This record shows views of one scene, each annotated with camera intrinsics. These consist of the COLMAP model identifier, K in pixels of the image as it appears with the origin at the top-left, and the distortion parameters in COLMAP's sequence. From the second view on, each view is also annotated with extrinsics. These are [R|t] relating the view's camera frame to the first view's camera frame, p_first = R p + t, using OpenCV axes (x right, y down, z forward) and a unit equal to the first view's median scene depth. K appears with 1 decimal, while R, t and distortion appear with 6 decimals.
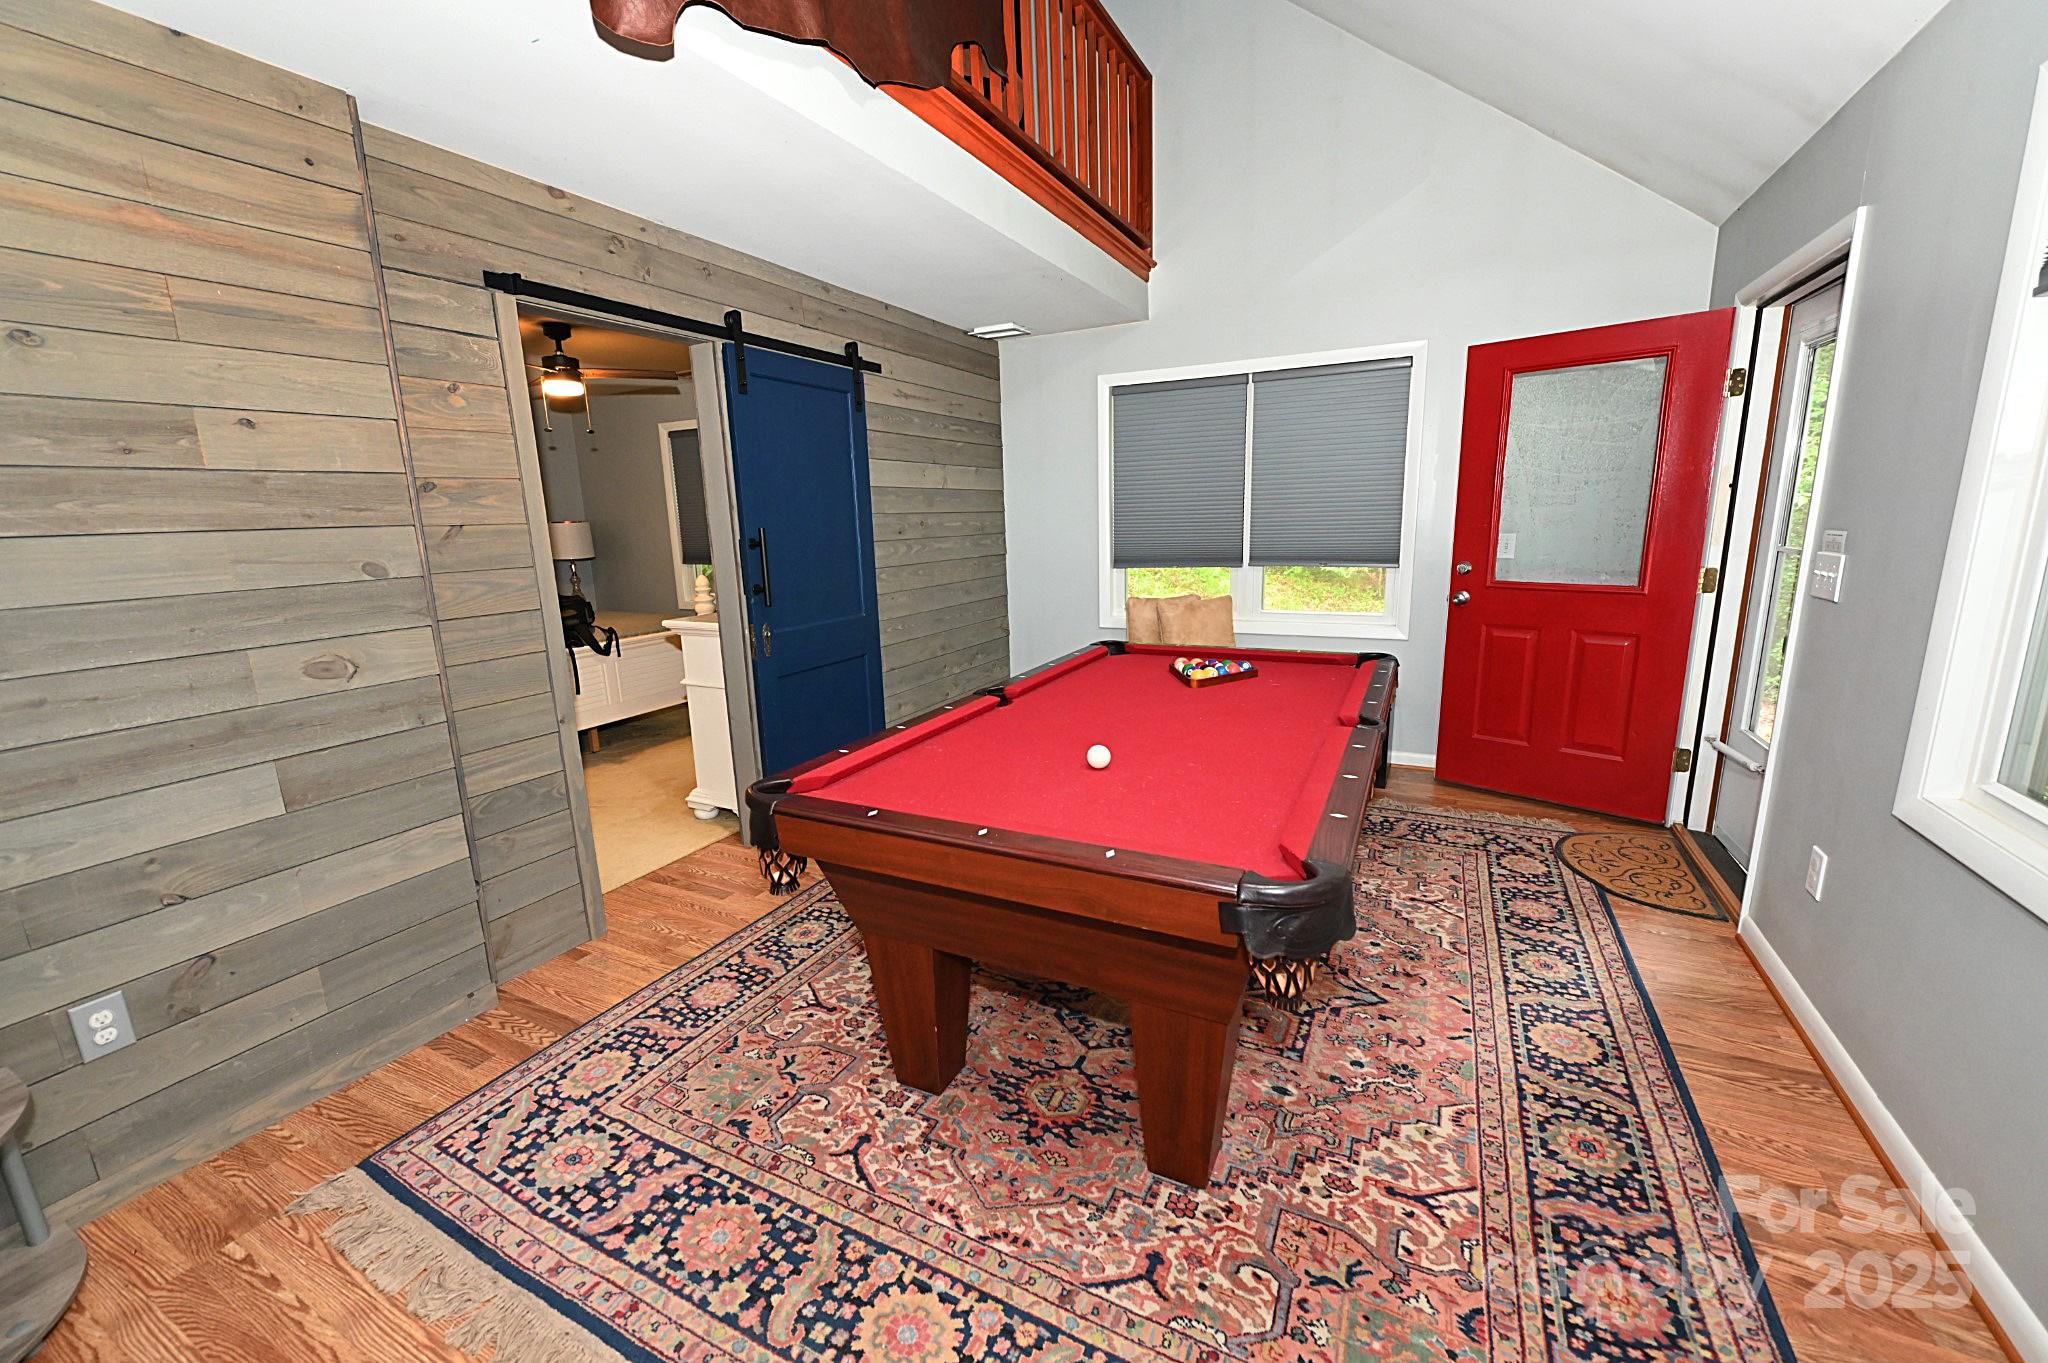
lens RADIAL K [[809.8, 0, 1022.6], [0, 809.8, 682.0], [0, 0, 1]] dist [-0.006752, -0.000300]
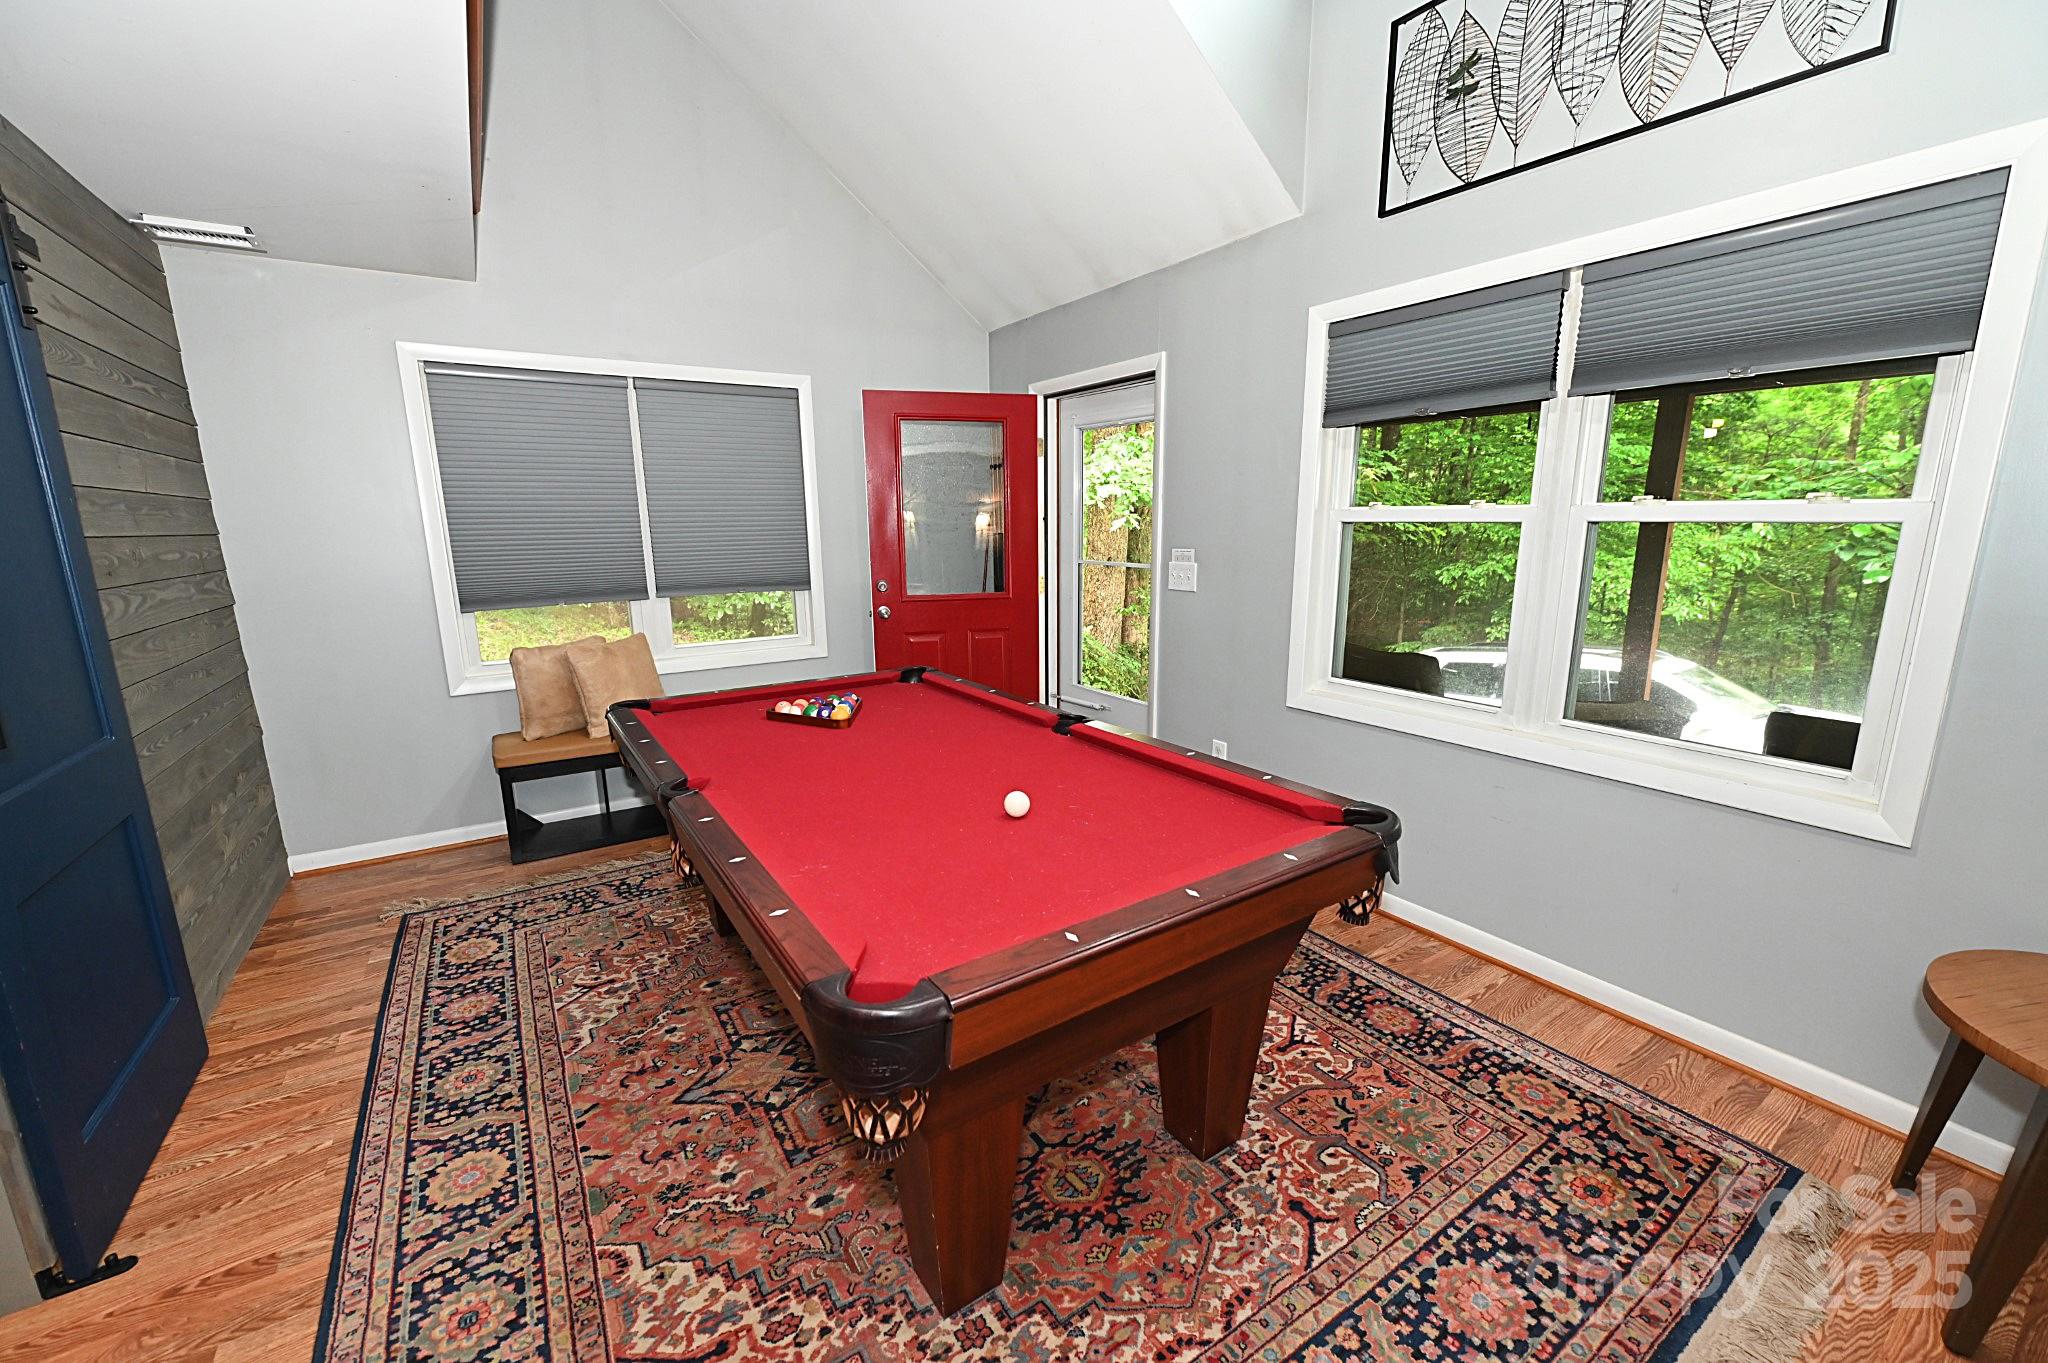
lens RADIAL K [[809.8, 0, 1023.6], [0, 809.8, 682.3], [0, 0, 1]] dist [-0.006752, -0.000300]
pose [[0.493243, -0.149805, 0.856896, -0.759519], [0.174313, 0.982101, 0.071357, -0.121310], [-0.852248, 0.114172, 0.510527, 0.588009]]
